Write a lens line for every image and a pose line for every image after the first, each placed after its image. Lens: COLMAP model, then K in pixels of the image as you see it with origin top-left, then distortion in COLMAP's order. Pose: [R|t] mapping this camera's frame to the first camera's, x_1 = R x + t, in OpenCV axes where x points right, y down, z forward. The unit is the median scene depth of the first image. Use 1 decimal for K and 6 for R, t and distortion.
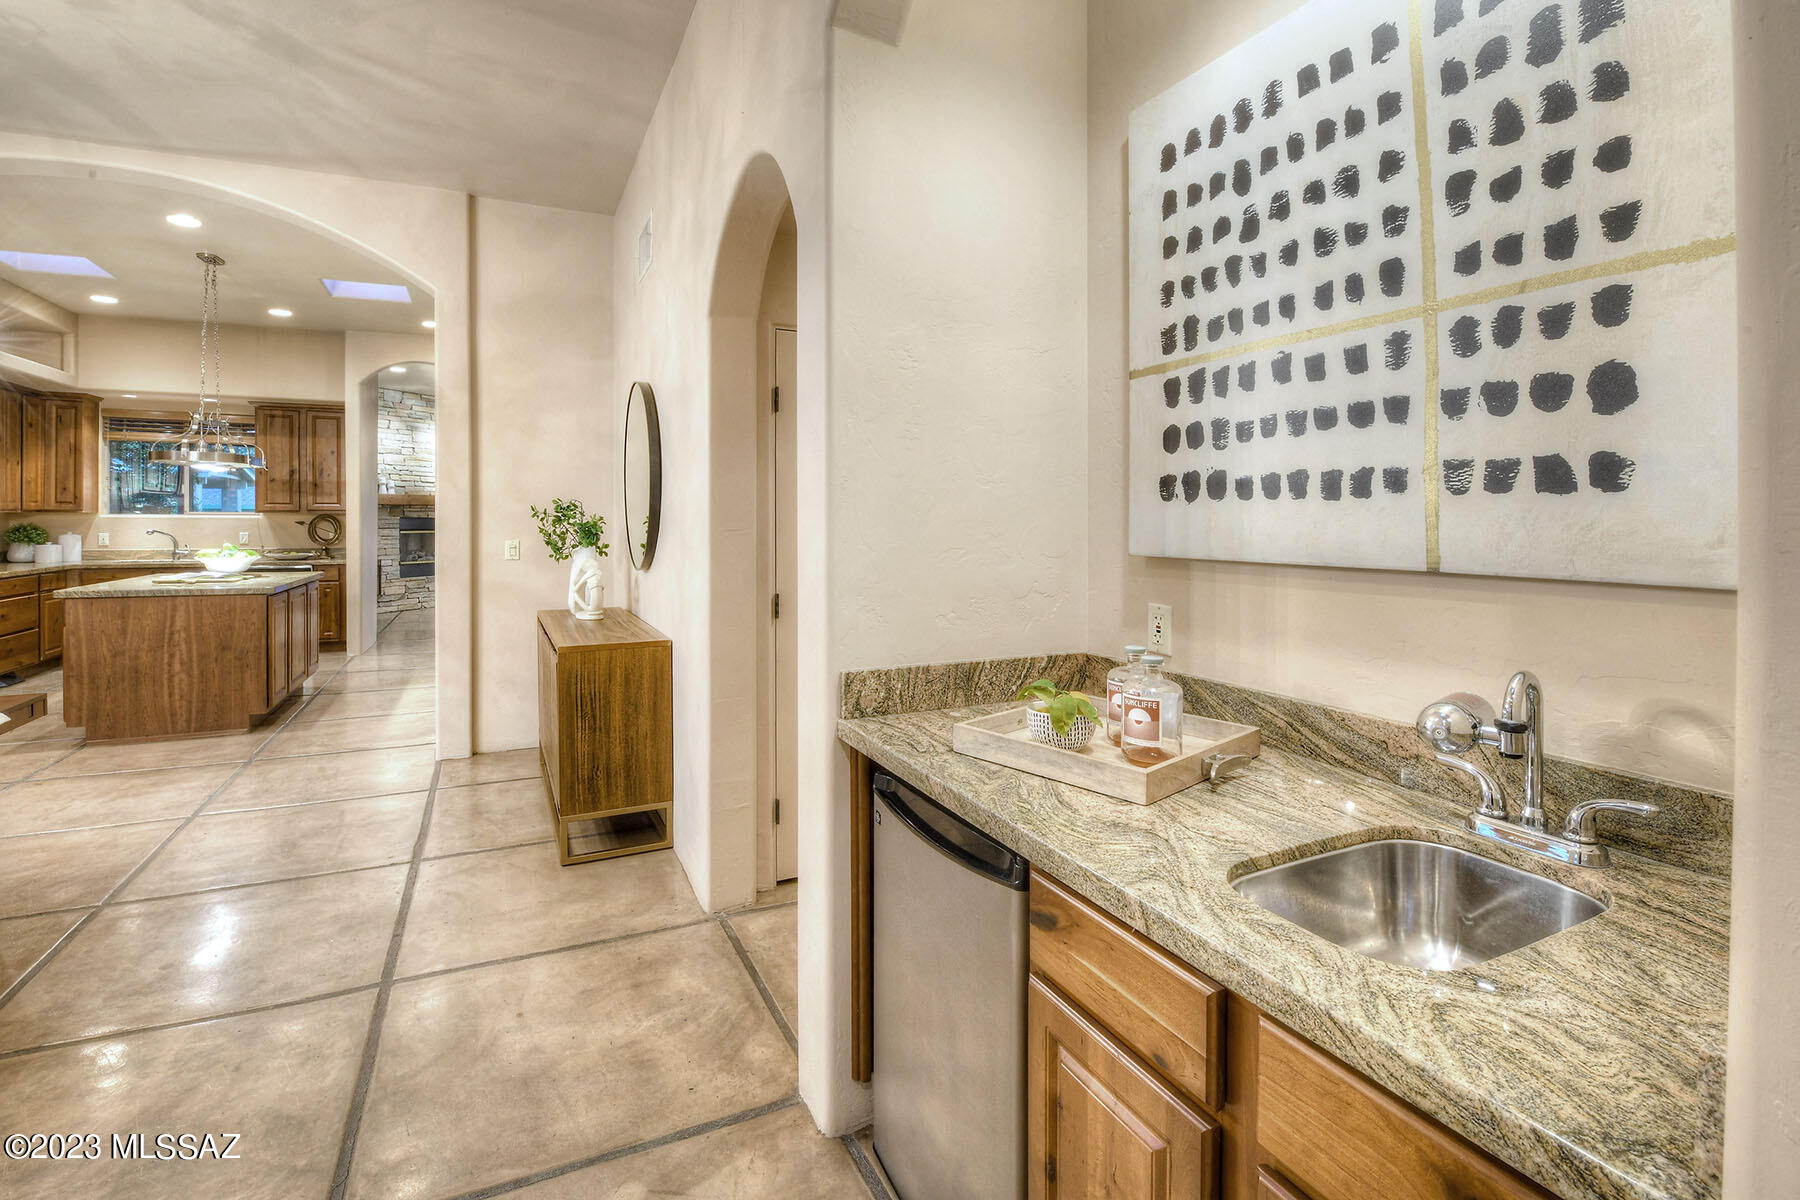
lens RADIAL K [[851.9, 0, 901.6], [0, 851.9, 520.2], [0, 0, 1]] dist [0.000122, -0.000548]
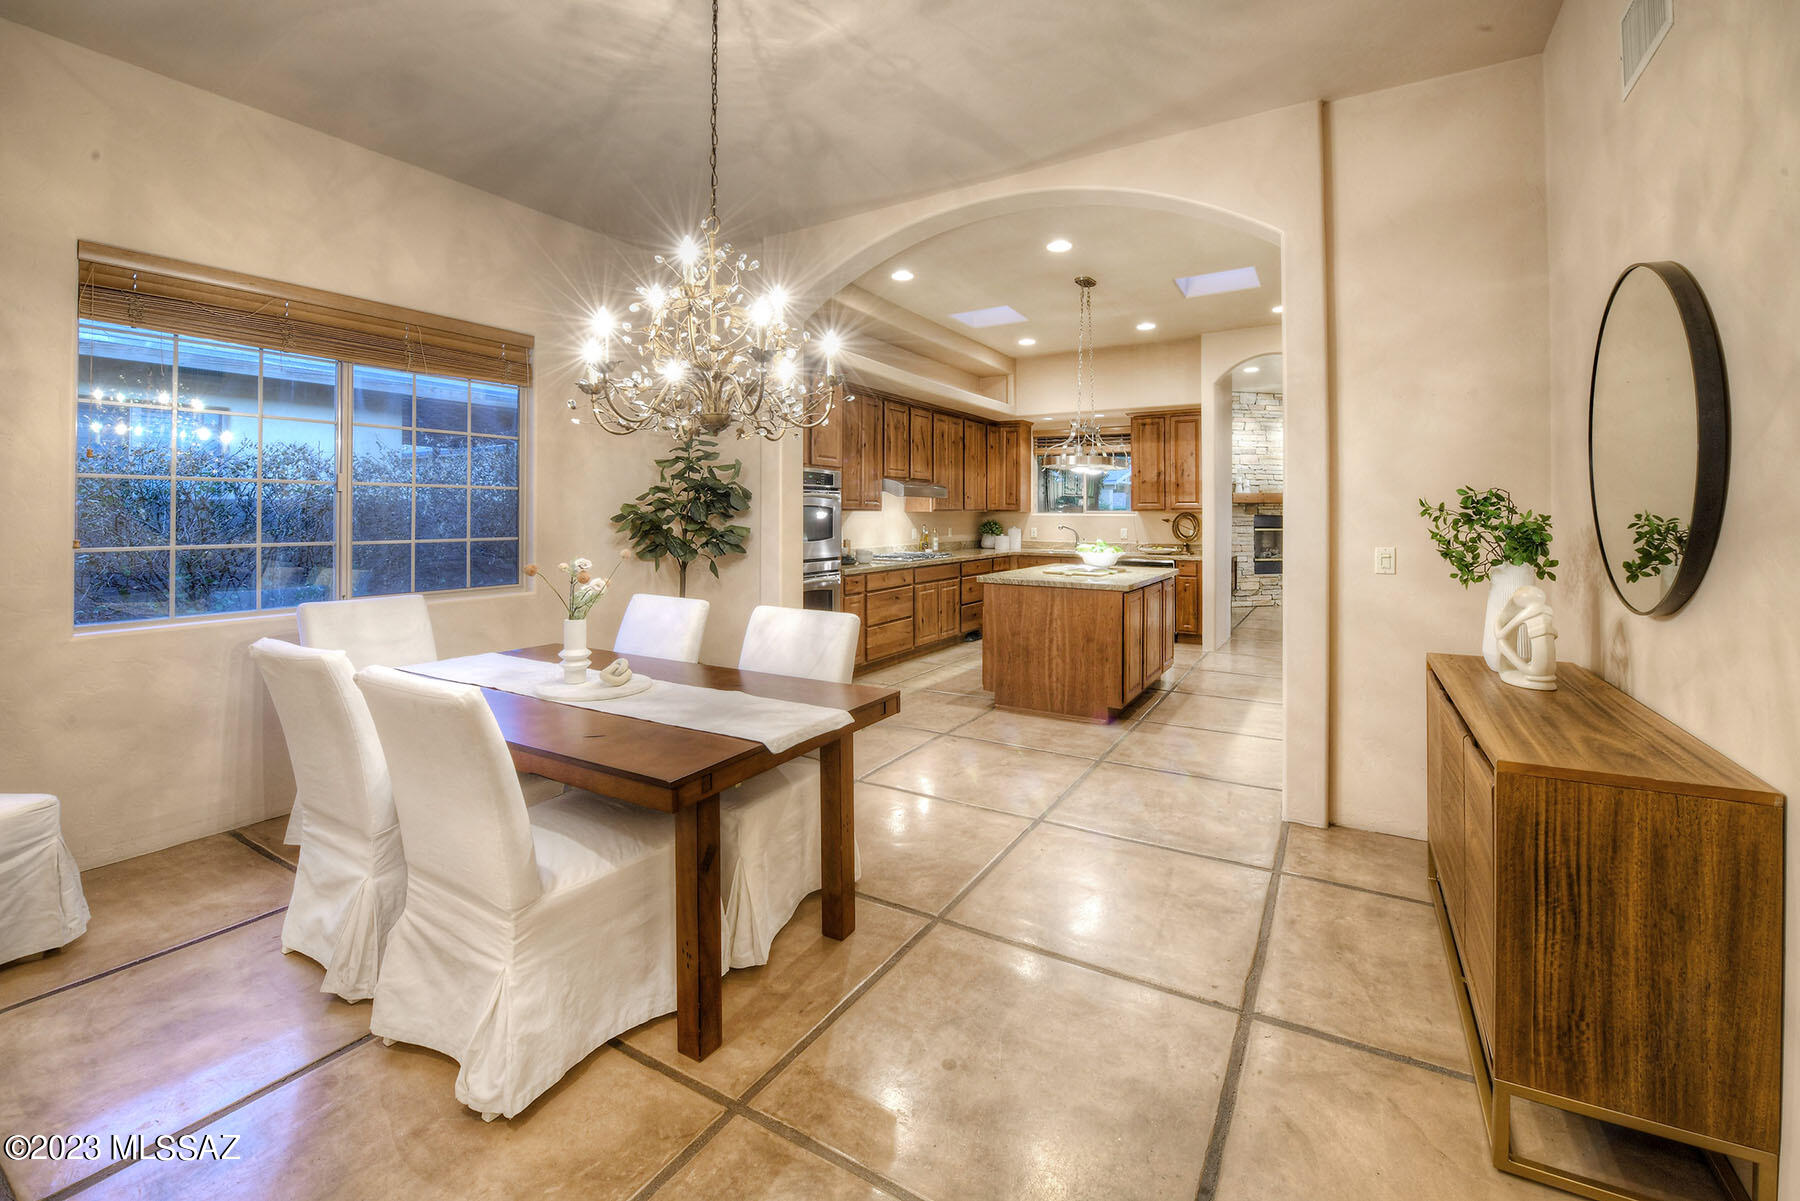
lens RADIAL K [[747.1, 0, 899.6], [0, 747.1, 512.3], [0, 0, 1]] dist [-0.026124, -0.000742]
pose [[0.551540, -0.003482, -0.834141, -0.151260], [-0.001950, 0.999983, -0.005464, -0.002085], [0.834146, 0.004640, 0.551524, 0.289905]]
